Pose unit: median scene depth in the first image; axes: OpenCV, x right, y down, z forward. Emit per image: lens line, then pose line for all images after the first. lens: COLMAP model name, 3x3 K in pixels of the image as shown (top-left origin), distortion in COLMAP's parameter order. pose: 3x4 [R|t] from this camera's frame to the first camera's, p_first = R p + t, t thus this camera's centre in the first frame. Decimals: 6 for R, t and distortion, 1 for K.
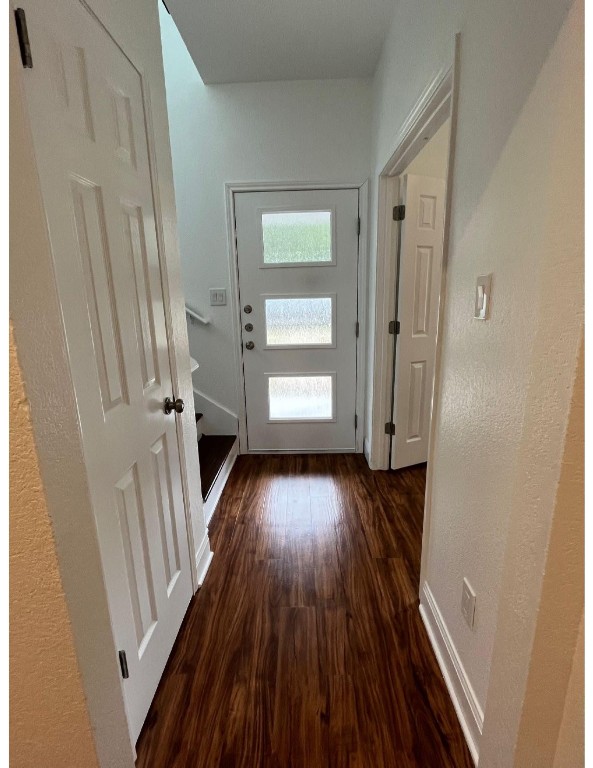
lens RADIAL K [[385.0, 0, 295.1], [0, 385.0, 379.9], [0, 0, 1]] dist [-0.000170, -0.000138]
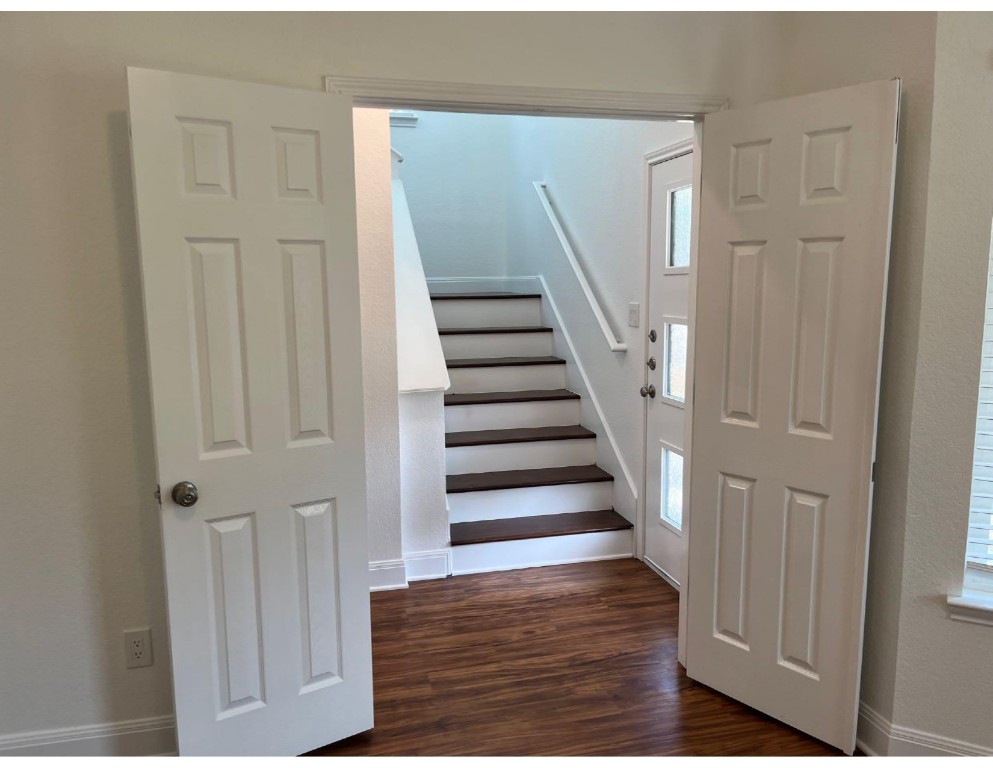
lens RADIAL K [[759.6, 0, 496.7], [0, 759.6, 388.0], [0, 0, 1]] dist [0.039975, -0.010860]
pose [[0.268059, 0.158766, -0.950230, 1.047881], [-0.217347, 0.970865, 0.100900, -0.171991], [0.938565, 0.179482, 0.294757, 0.395713]]
